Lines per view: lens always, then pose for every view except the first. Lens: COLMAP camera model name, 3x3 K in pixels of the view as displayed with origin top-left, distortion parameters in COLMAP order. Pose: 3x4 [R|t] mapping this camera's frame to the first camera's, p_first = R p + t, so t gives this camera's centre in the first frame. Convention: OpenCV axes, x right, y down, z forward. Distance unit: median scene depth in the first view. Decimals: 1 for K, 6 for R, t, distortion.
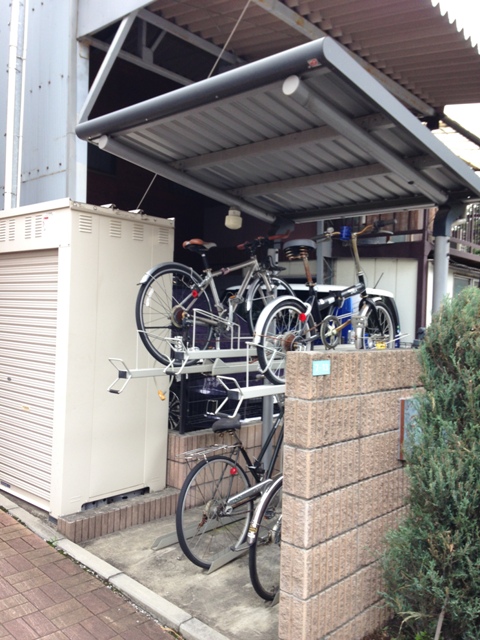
lens RADIAL K [[584.2, 0, 240.0], [0, 584.2, 320.0], [0, 0, 1]] dist [0.167475, -0.241958]
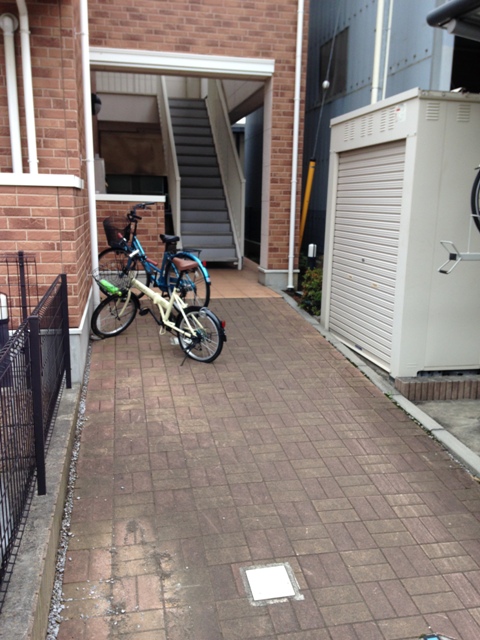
lens RADIAL K [[584.2, 0, 240.0], [0, 584.2, 320.0], [0, 0, 1]] dist [0.167475, -0.241958]
pose [[0.816069, 0.100082, -0.569223, 0.099099], [0.002075, 0.984379, 0.176049, 0.012746], [0.577951, -0.144849, 0.803114, -0.099254]]
